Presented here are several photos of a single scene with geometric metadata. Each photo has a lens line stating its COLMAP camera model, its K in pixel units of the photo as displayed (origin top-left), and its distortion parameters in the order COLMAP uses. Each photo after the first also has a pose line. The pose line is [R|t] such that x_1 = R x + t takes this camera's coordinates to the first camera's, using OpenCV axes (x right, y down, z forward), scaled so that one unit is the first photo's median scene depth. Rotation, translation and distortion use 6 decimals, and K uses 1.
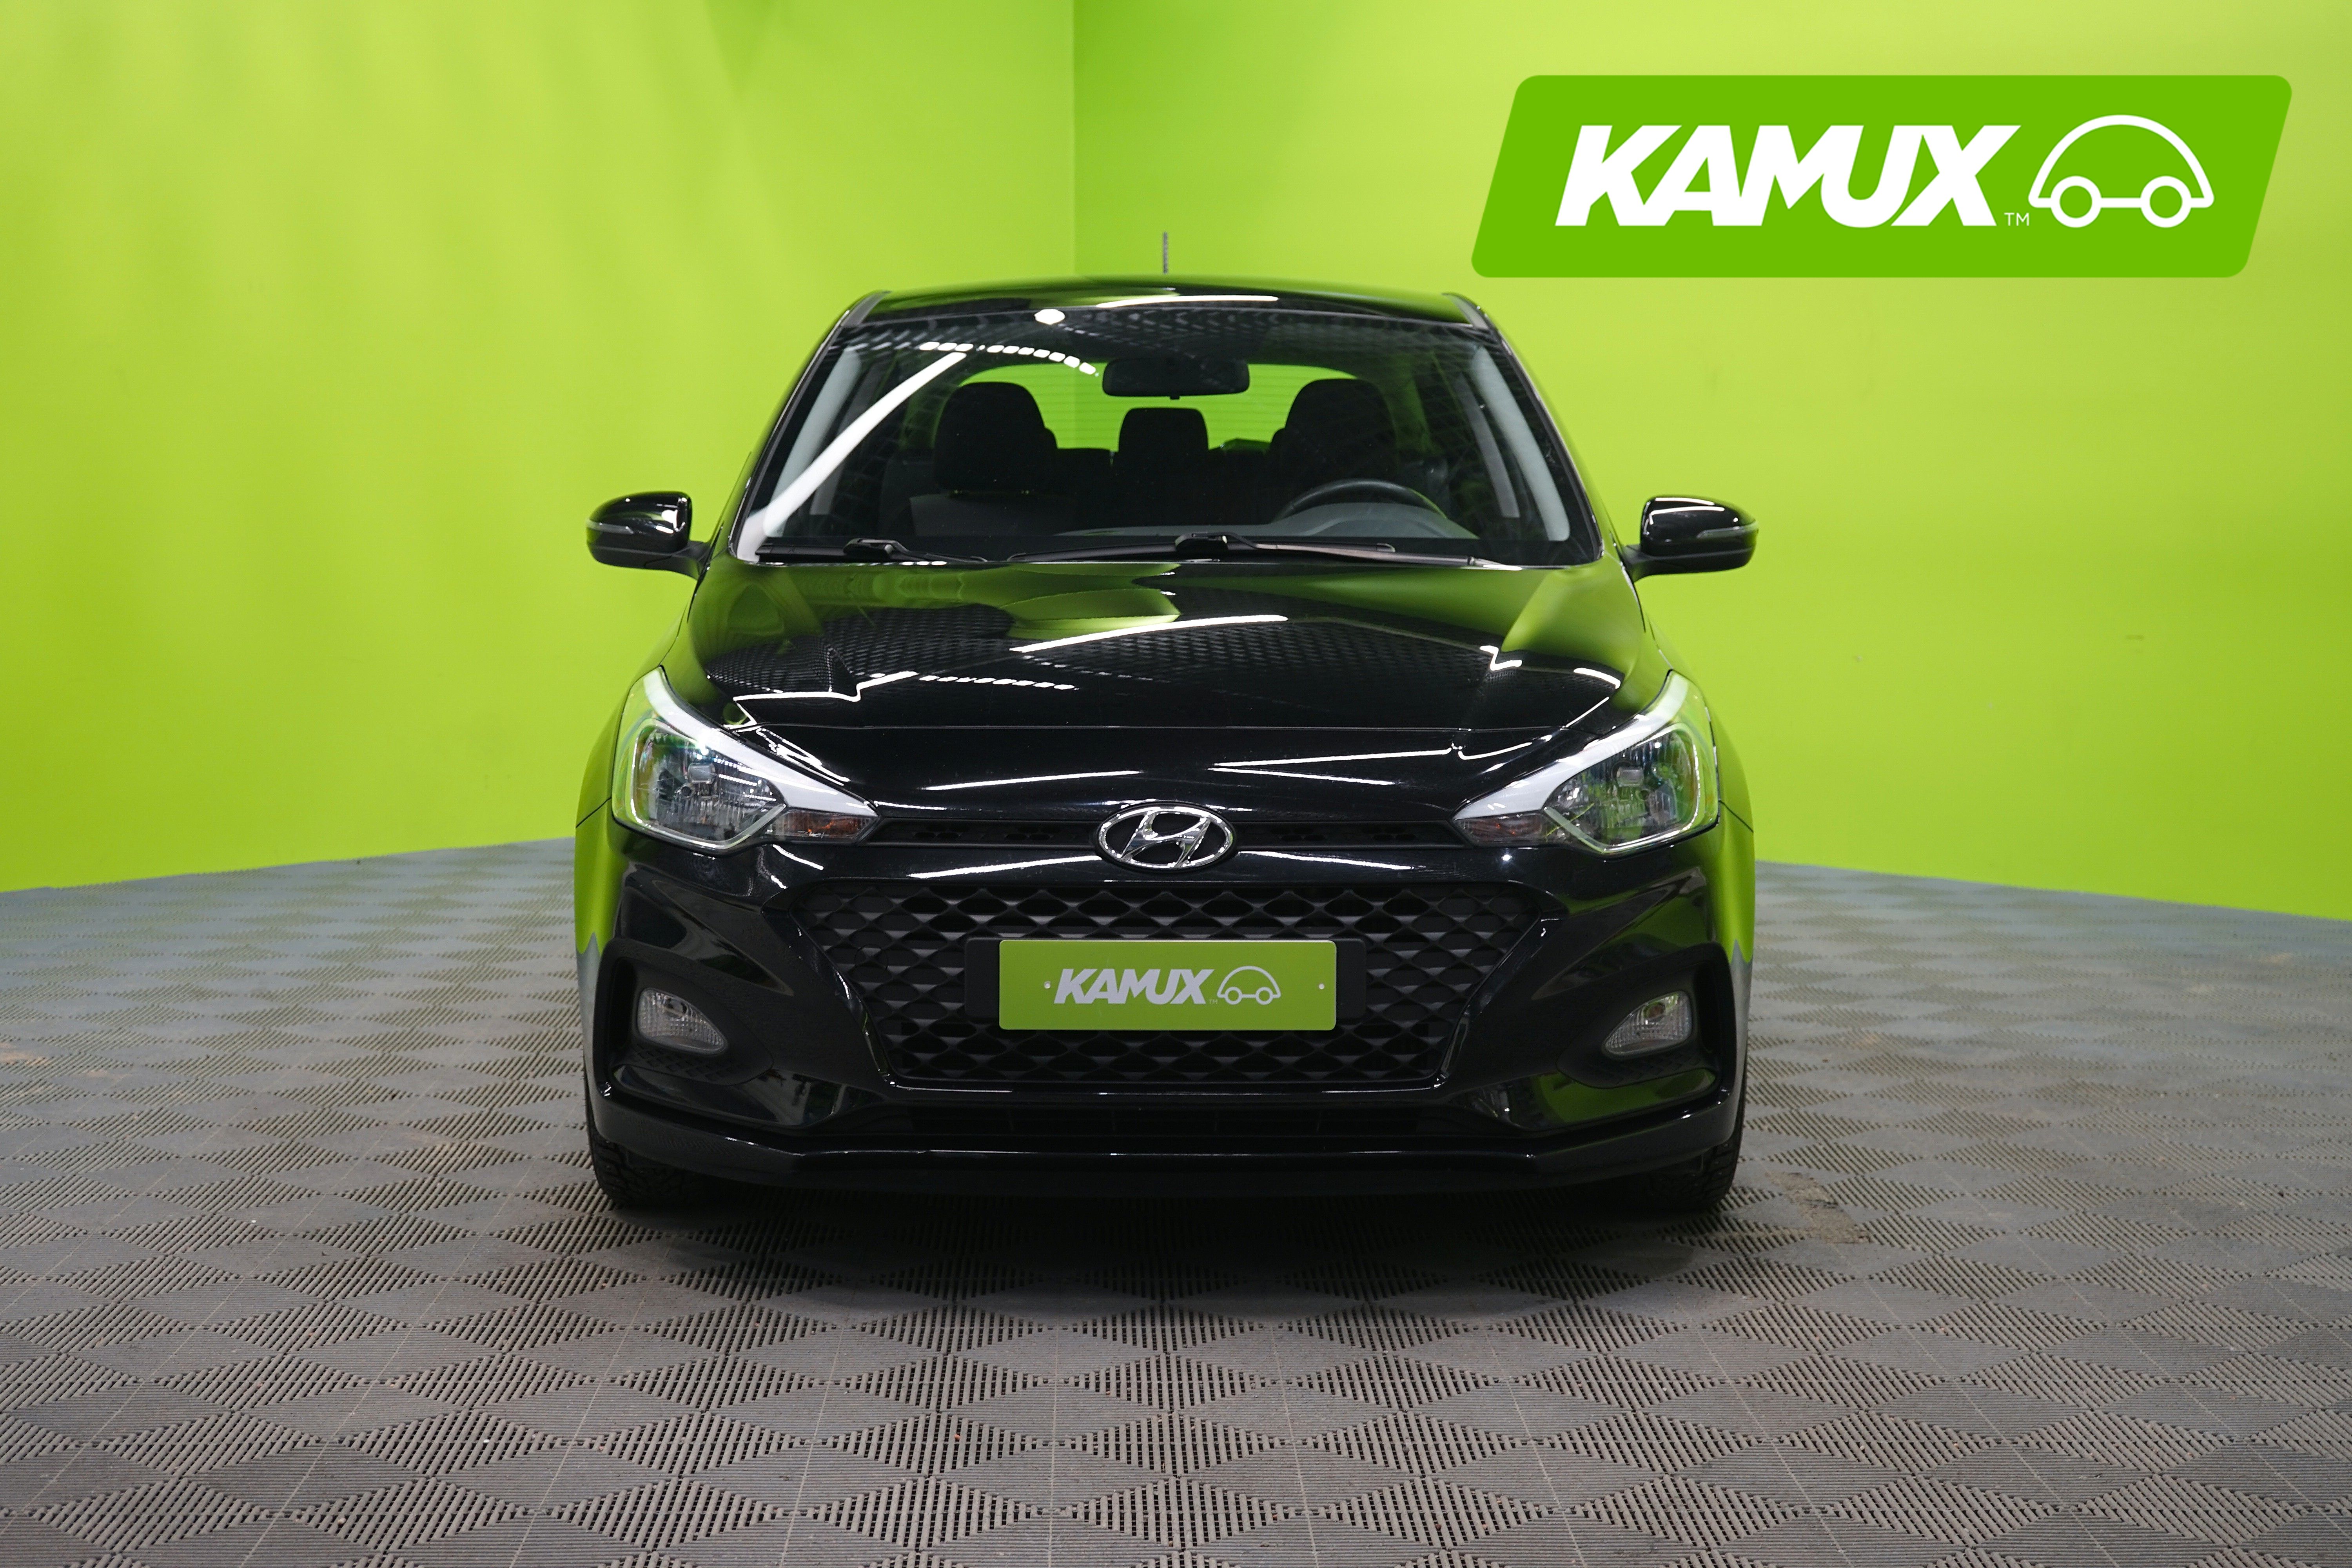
lens RADIAL K [[3619.4, 0, 1171.8], [0, 3619.4, 781.1], [0, 0, 1]] dist [-0.045596, 0.000000]
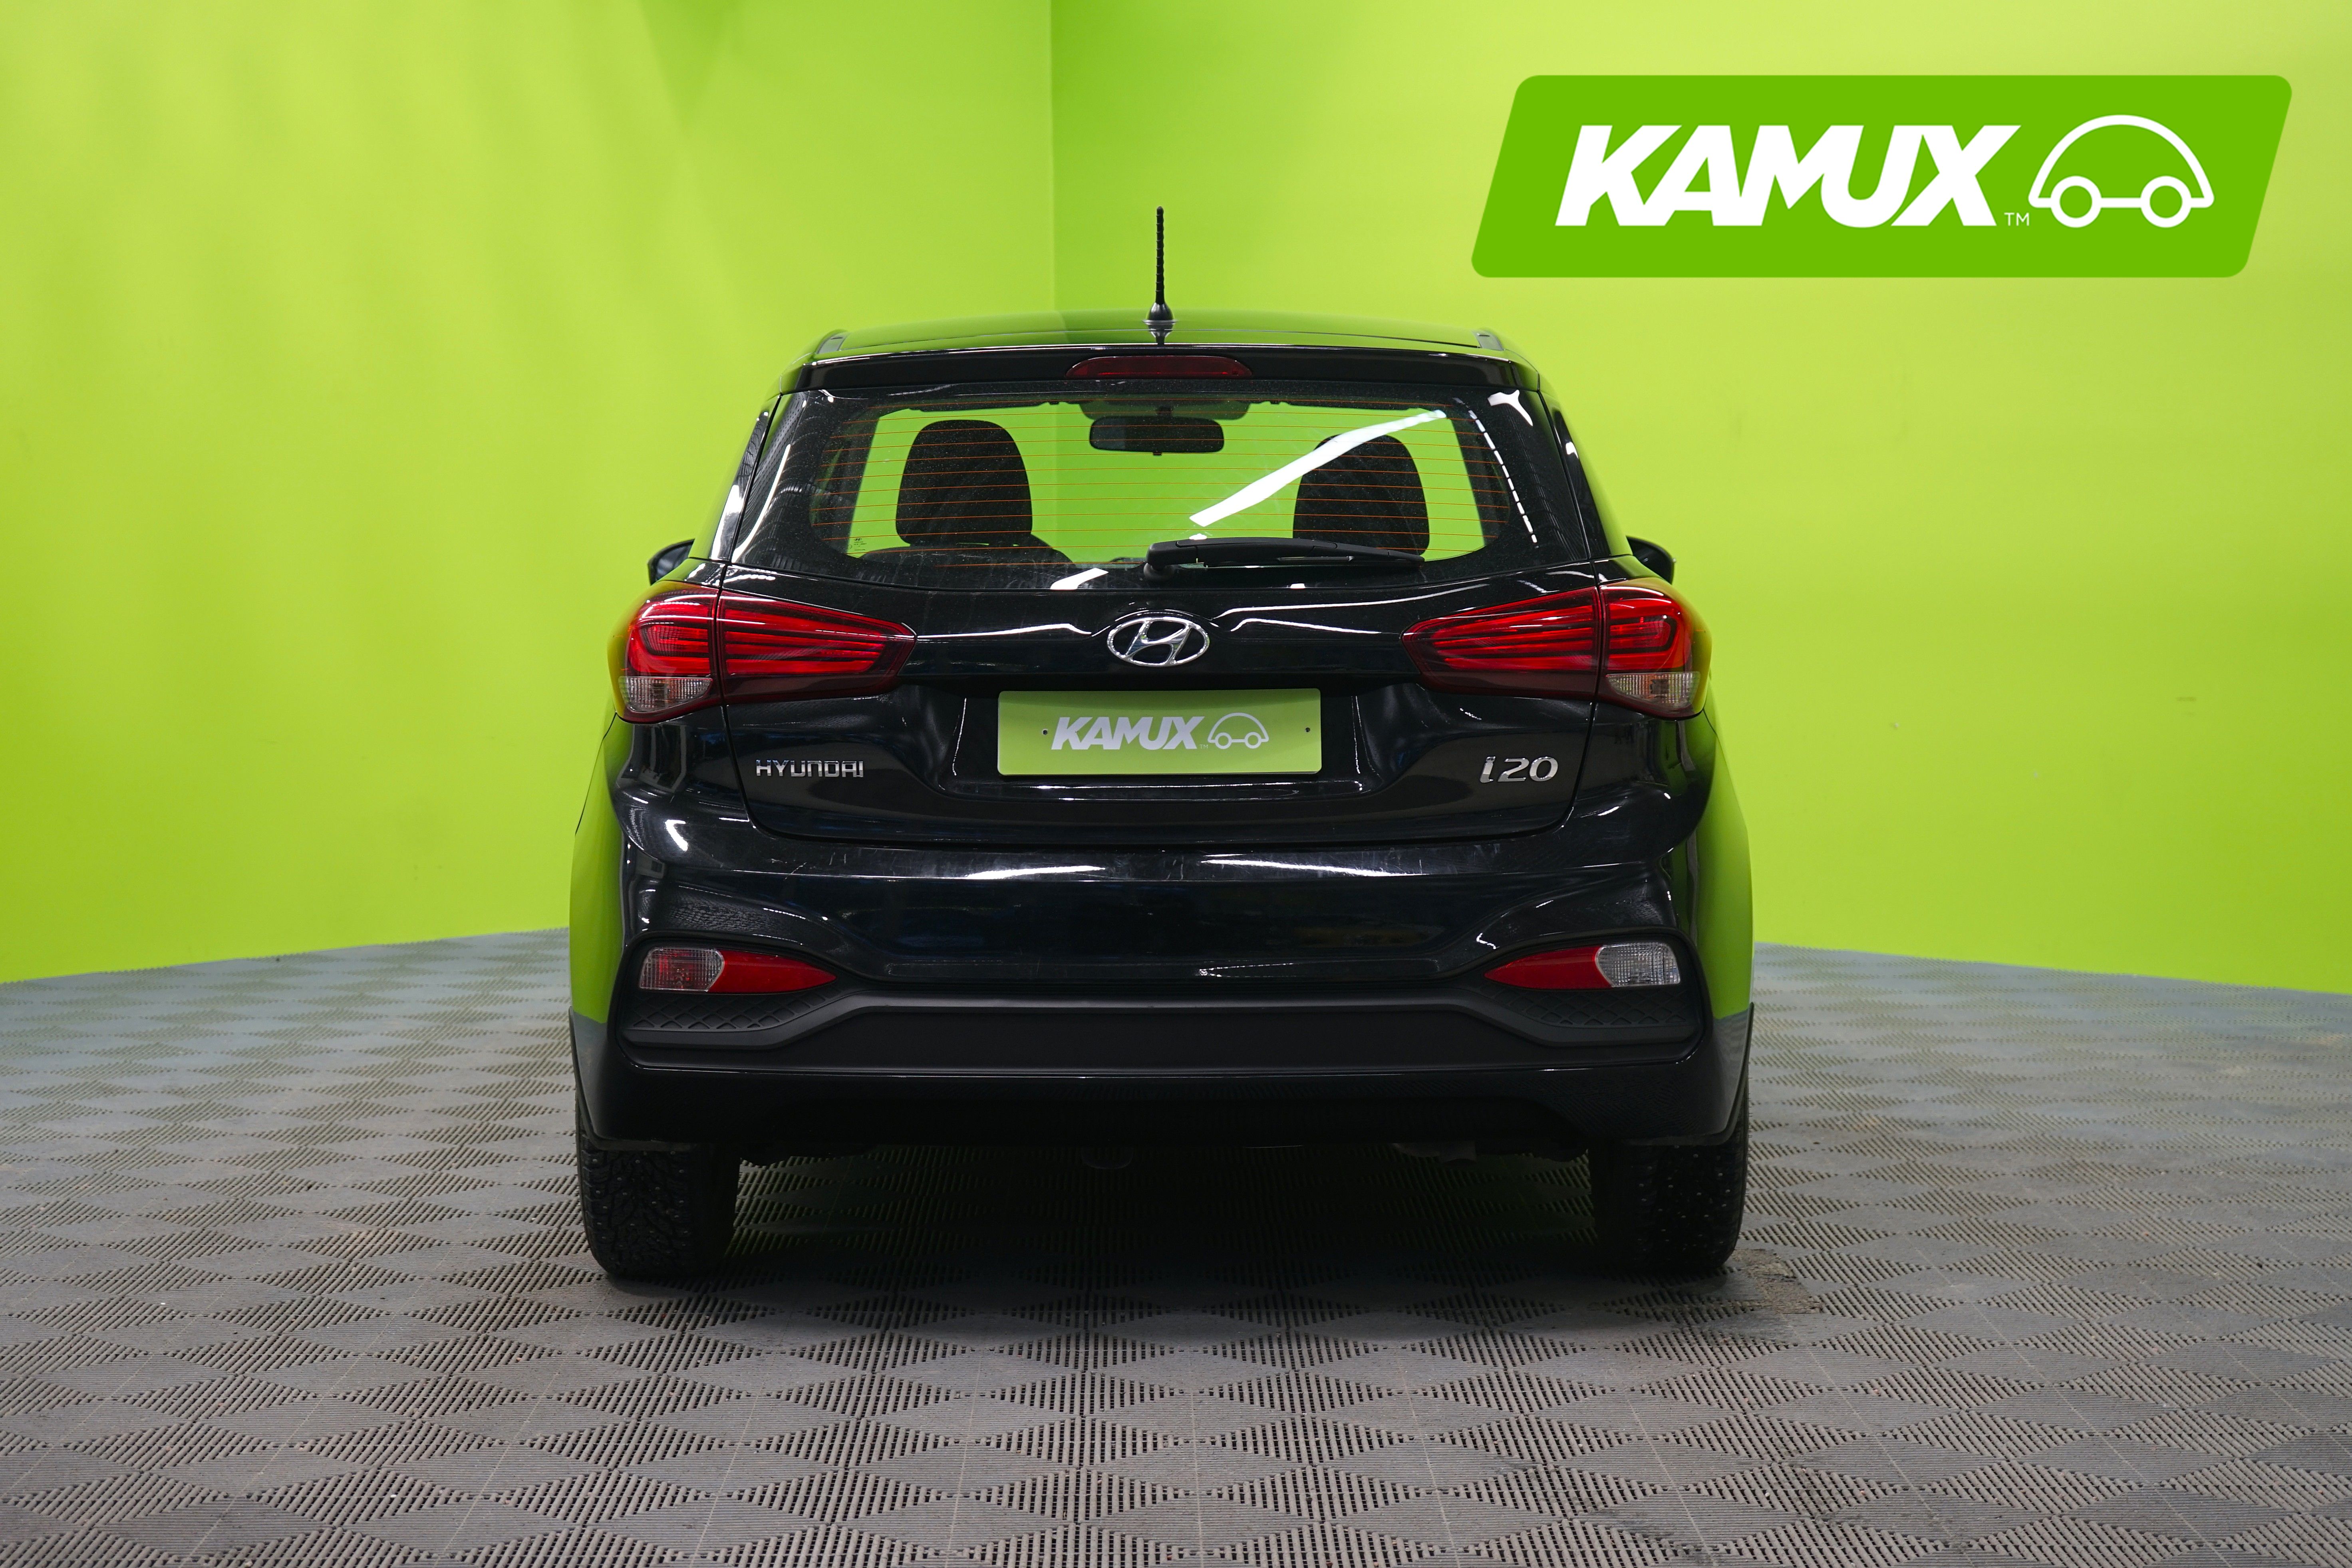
lens RADIAL K [[4276.0, 0, 1180.1], [0, 4276.0, 786.6], [0, 0, 1]] dist [-0.042779, 0.000000]
pose [[0.999828, -0.008863, -0.016306, 0.044756], [0.008413, 0.999588, -0.027432, 0.018018], [0.016542, 0.027290, 0.999491, -0.168203]]
